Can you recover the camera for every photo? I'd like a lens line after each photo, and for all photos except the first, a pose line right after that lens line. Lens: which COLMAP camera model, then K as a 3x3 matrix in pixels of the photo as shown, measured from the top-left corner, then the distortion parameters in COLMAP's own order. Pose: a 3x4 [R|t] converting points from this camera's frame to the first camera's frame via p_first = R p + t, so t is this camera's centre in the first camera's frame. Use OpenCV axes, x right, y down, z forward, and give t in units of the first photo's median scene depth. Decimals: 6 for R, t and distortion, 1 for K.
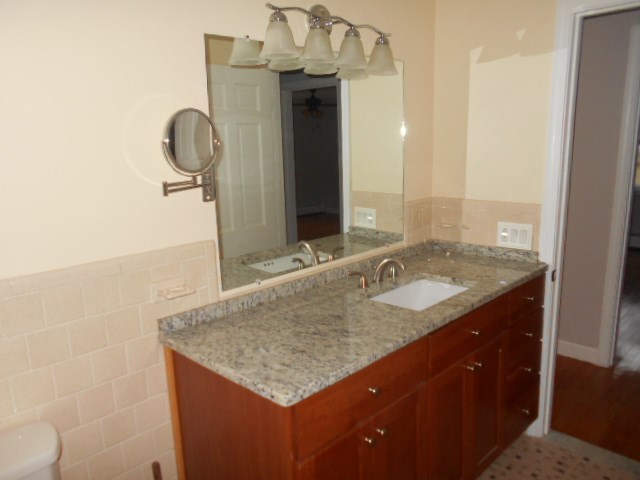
lens RADIAL K [[498.8, 0, 321.4], [0, 498.8, 241.6], [0, 0, 1]] dist [-0.023088, 0.026900]
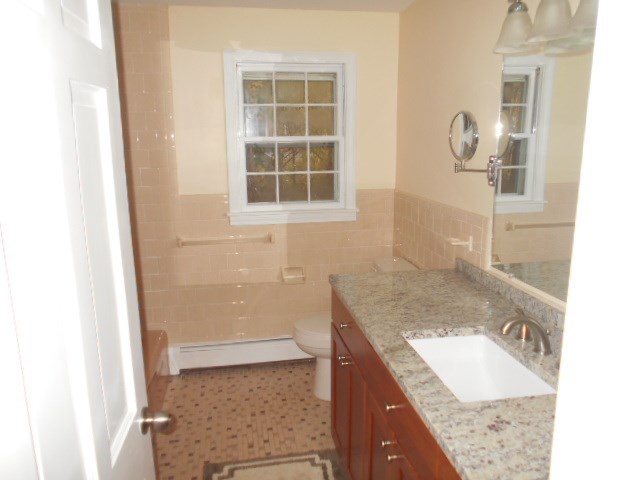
lens RADIAL K [[498.8, 0, 321.4], [0, 498.8, 240.1], [0, 0, 1]] dist [-0.023088, 0.026900]
pose [[-0.577996, 0.200589, -0.791002, 0.908683], [-0.134299, 0.932719, 0.334661, -0.281659], [0.804913, 0.299664, -0.512169, 1.229682]]
